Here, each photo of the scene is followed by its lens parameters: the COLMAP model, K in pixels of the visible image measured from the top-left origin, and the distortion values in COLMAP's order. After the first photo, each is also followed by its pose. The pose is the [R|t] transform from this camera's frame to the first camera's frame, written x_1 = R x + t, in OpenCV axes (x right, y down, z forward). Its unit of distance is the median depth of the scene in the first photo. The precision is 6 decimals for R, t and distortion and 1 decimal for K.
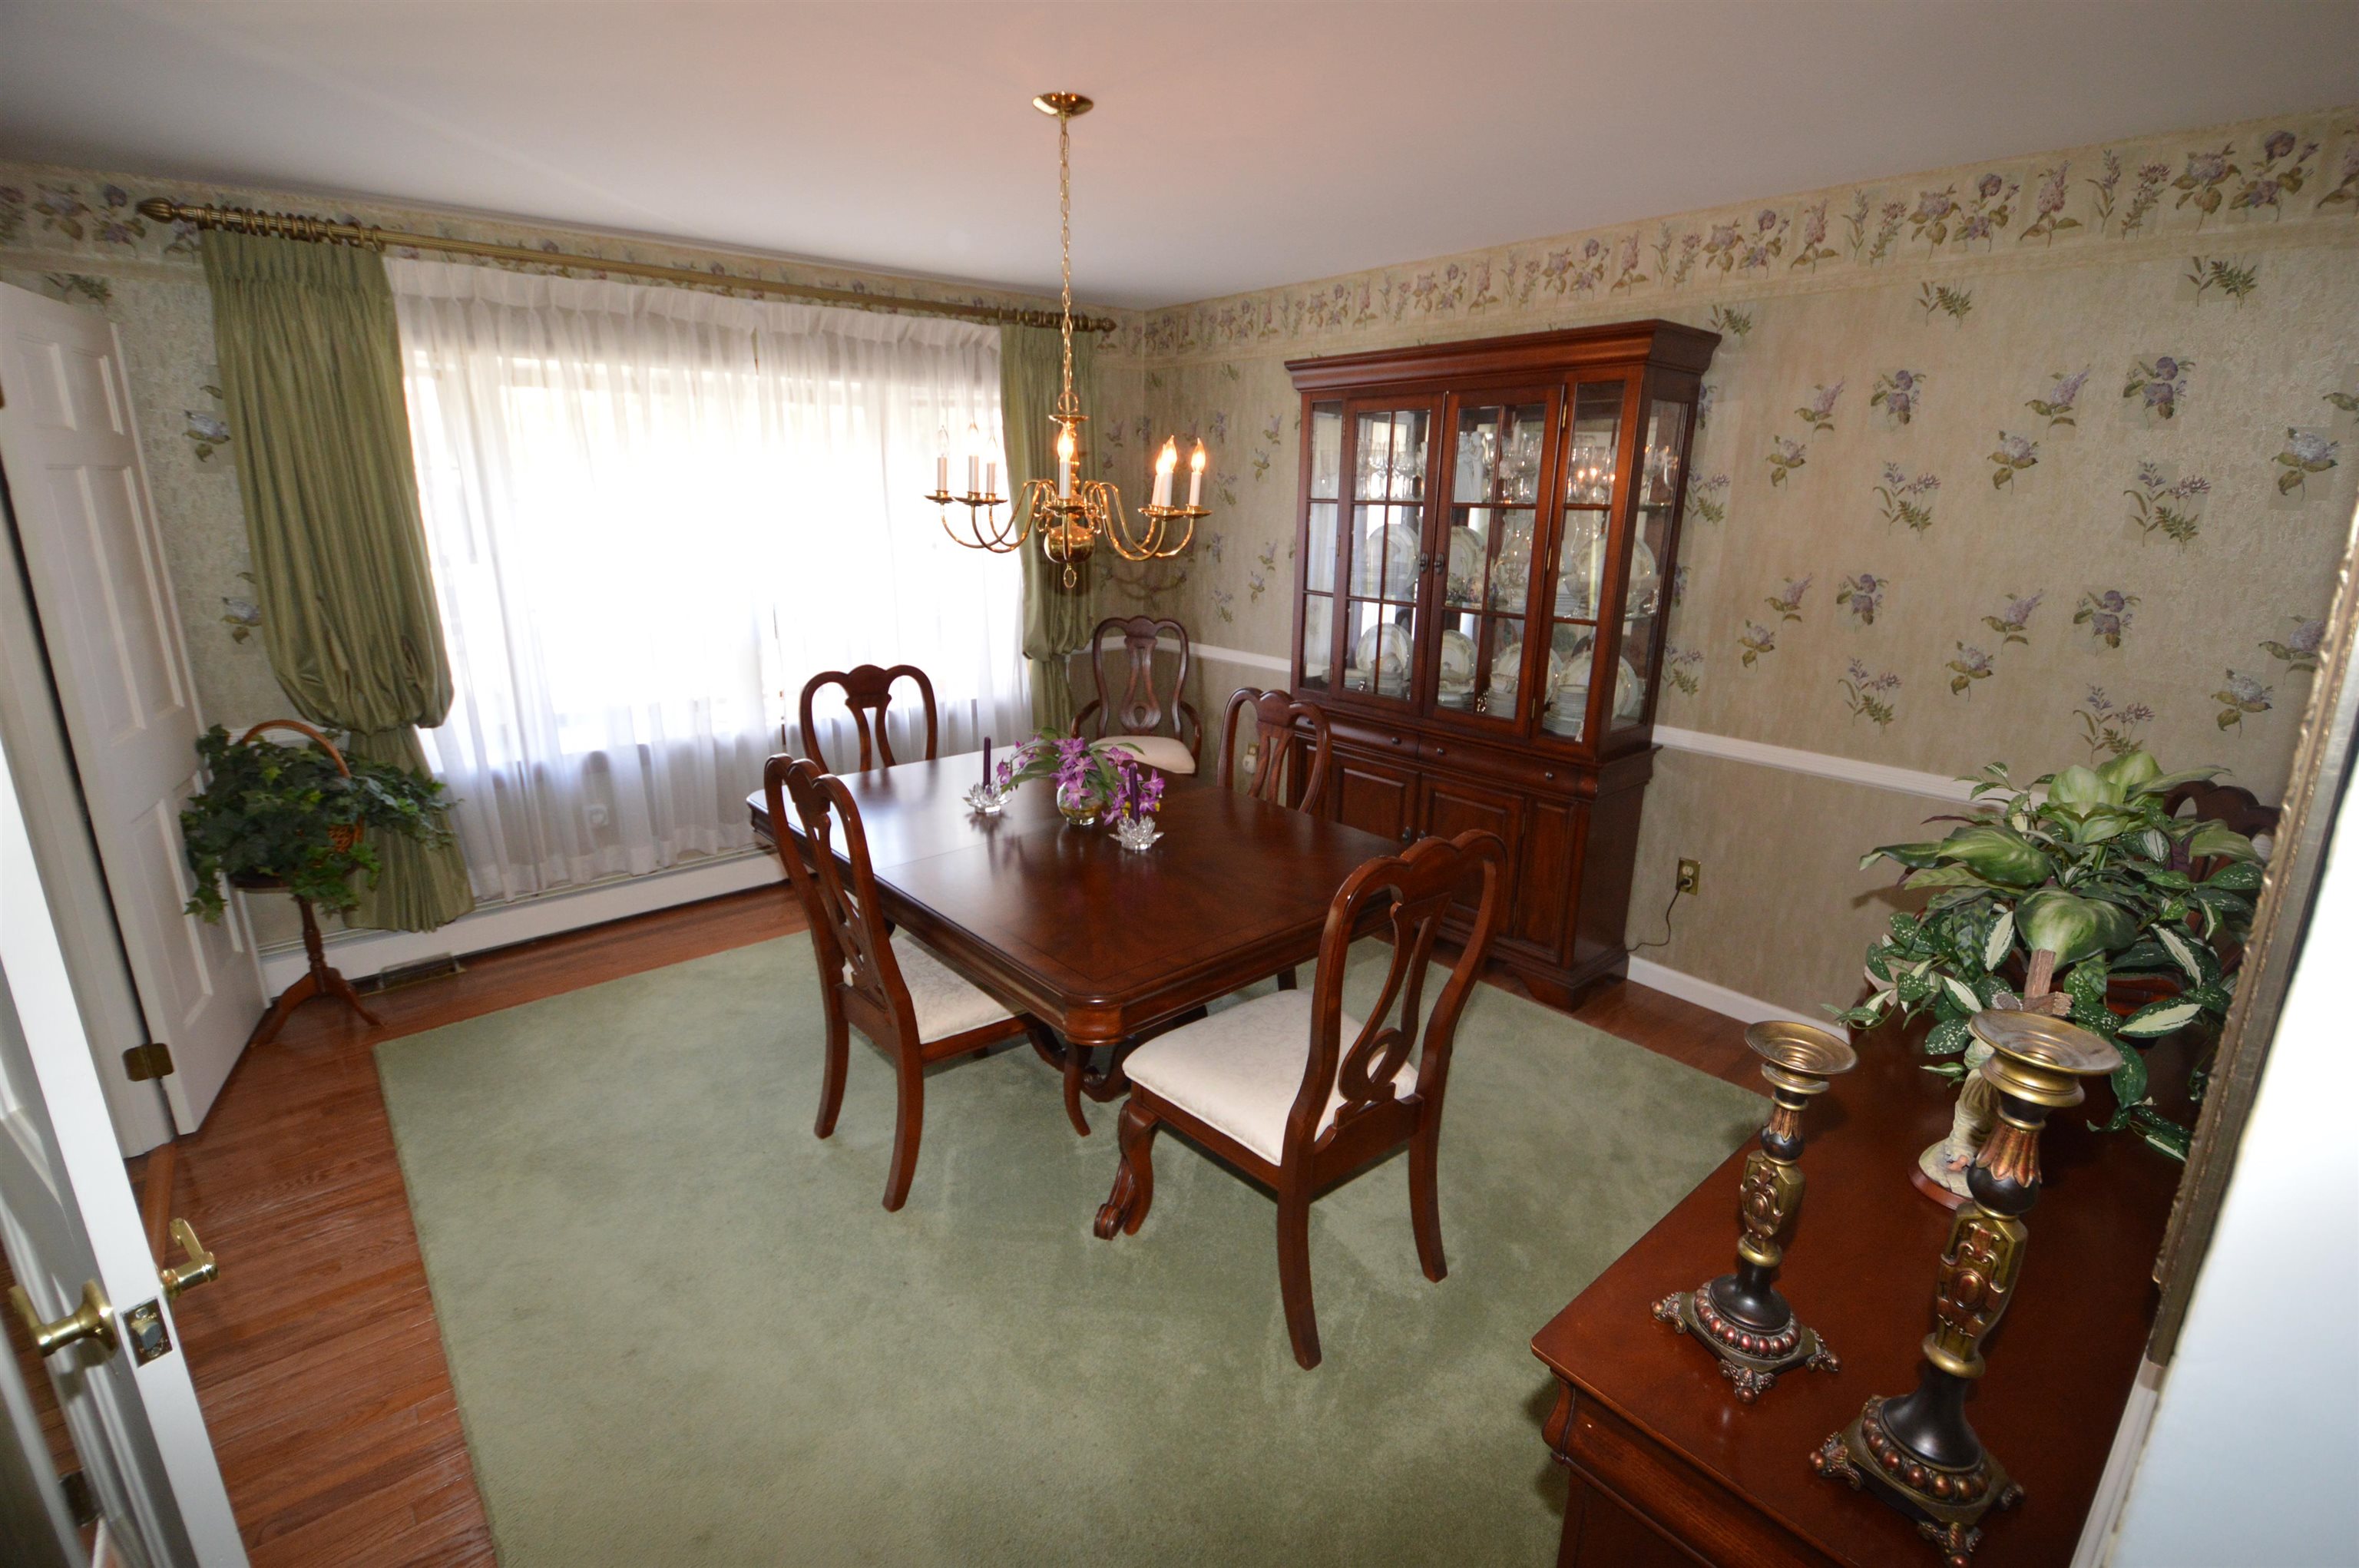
lens RADIAL K [[1063.0, 0, 1209.8], [0, 1063.0, 771.9], [0, 0, 1]] dist [0.001094, -0.014511]
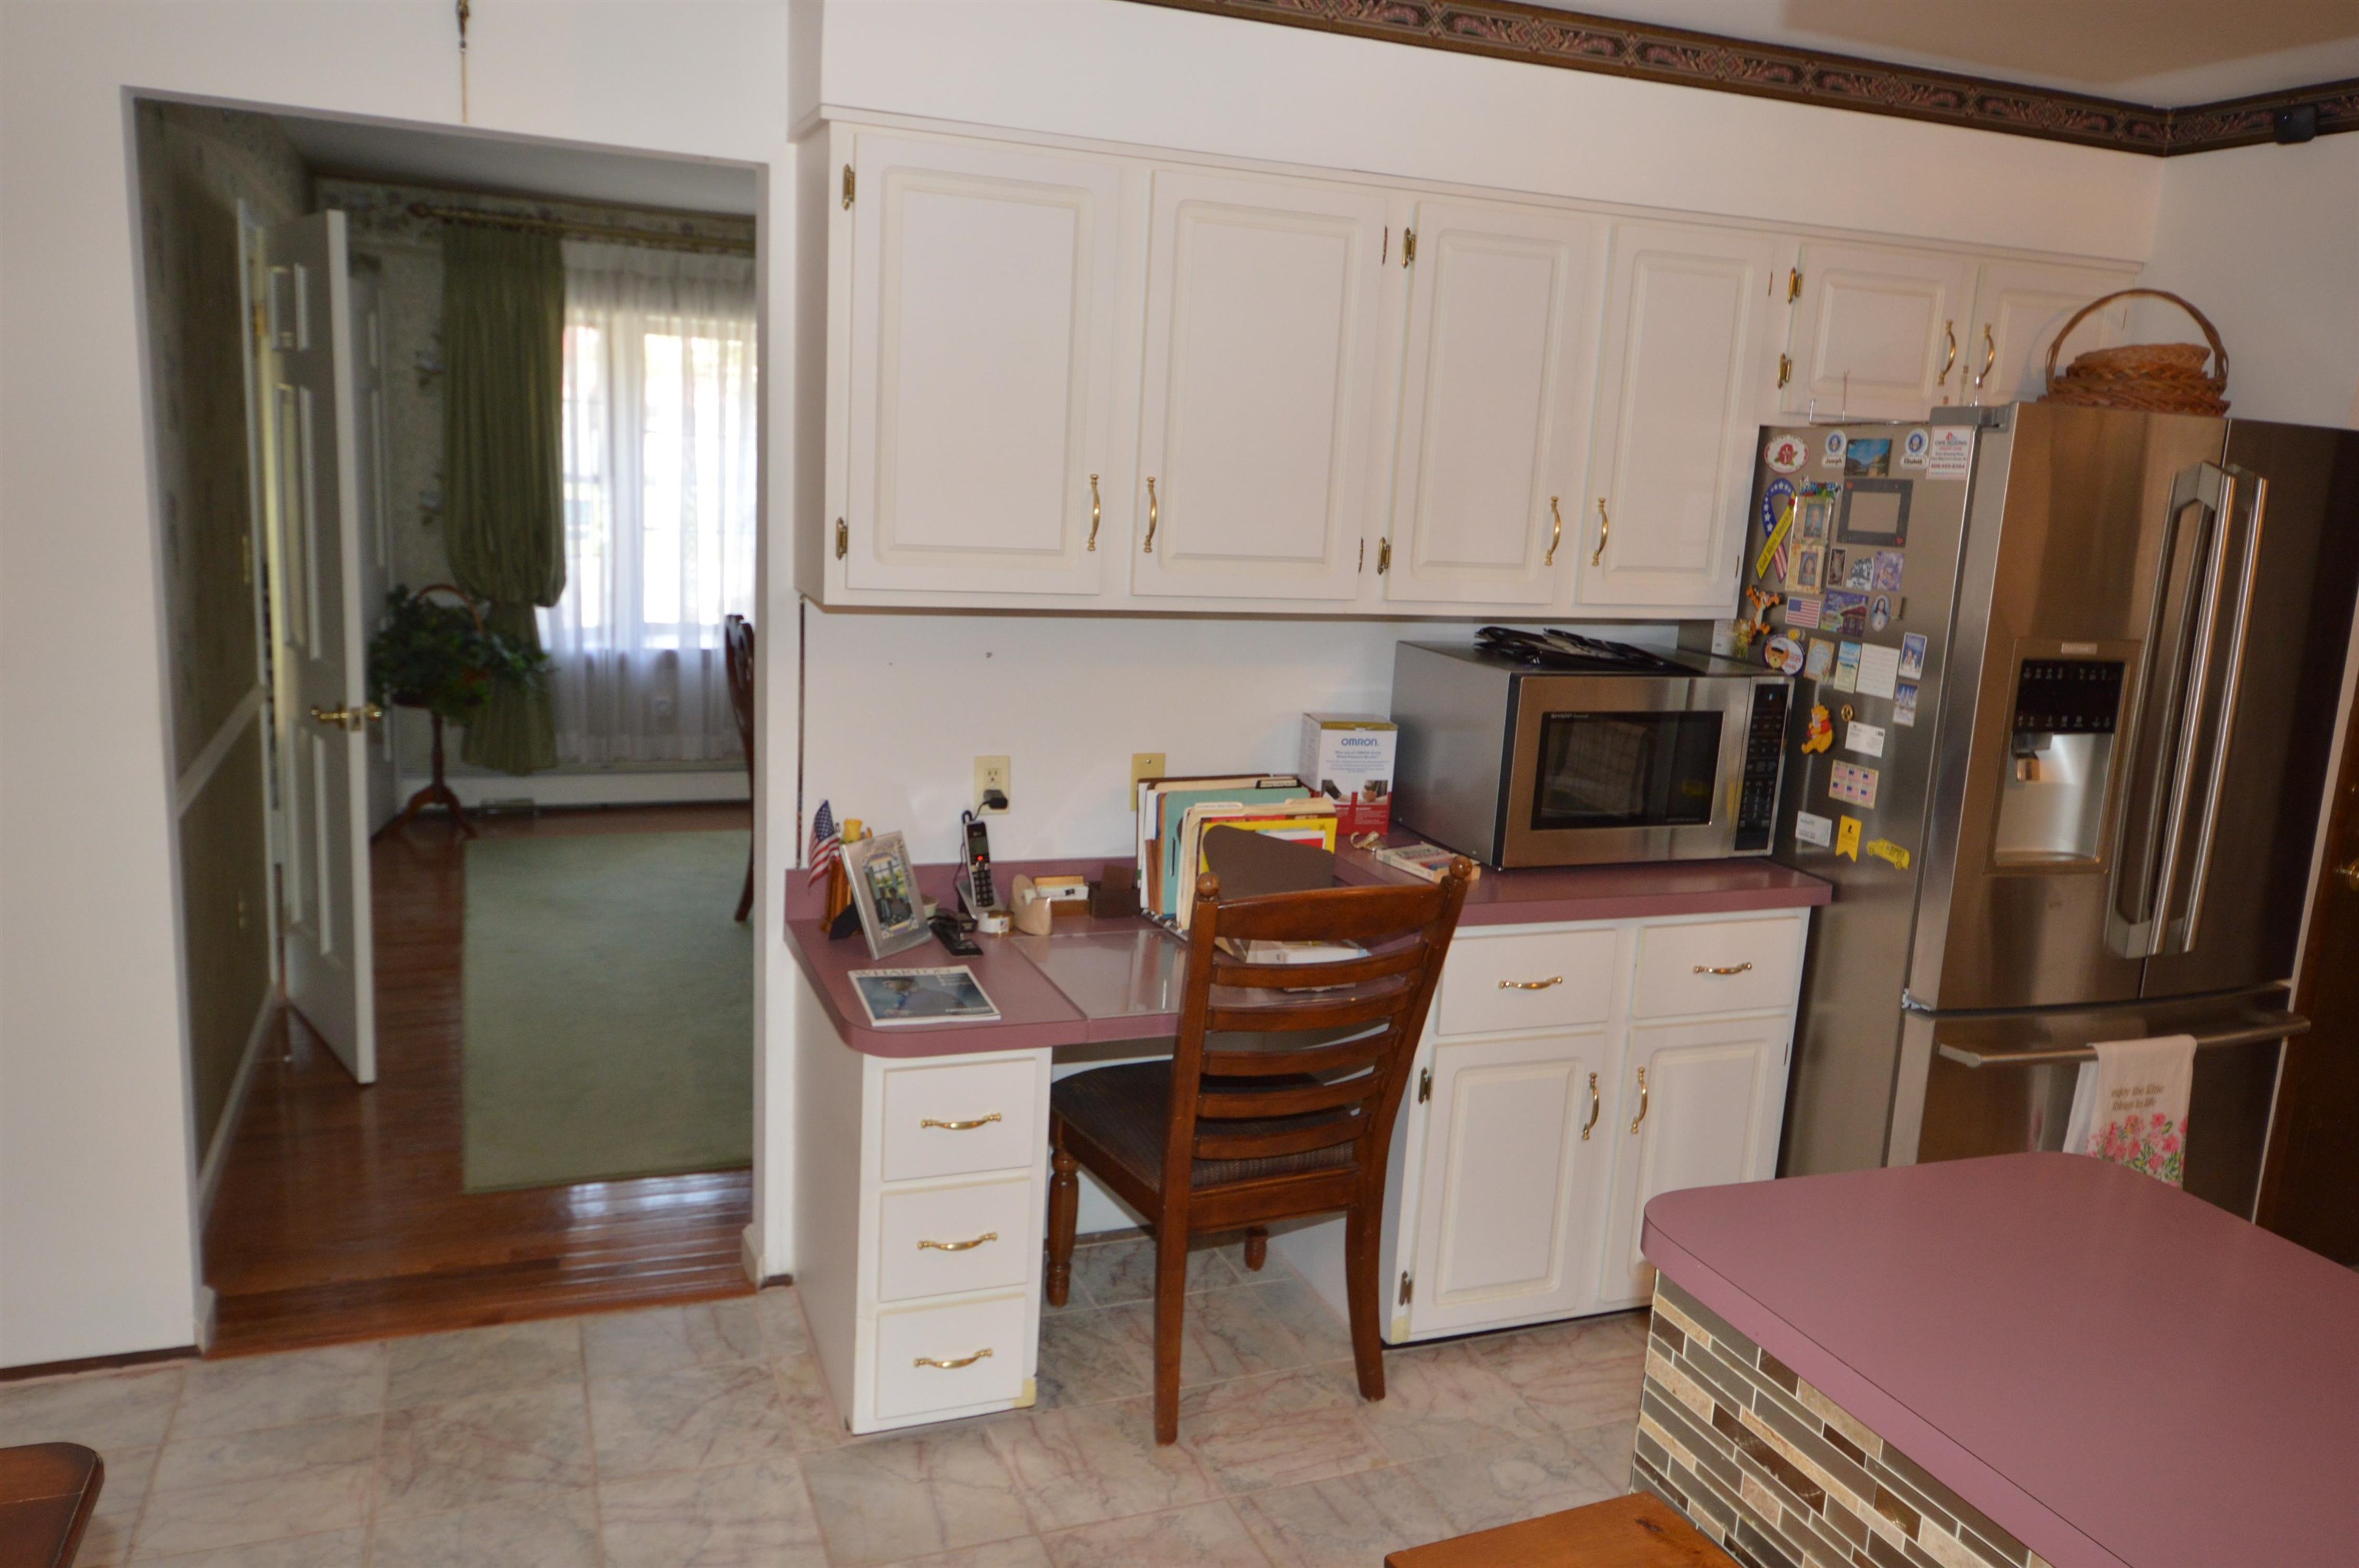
lens RADIAL K [[1717.7, 0, 1190.9], [0, 1717.7, 773.2], [0, 0, 1]] dist [0.035760, -0.028415]
pose [[0.946784, 0.090785, -0.308801, 0.654920], [-0.121247, 0.989321, -0.080892, 0.235354], [0.298159, 0.114028, 0.947681, -0.702085]]
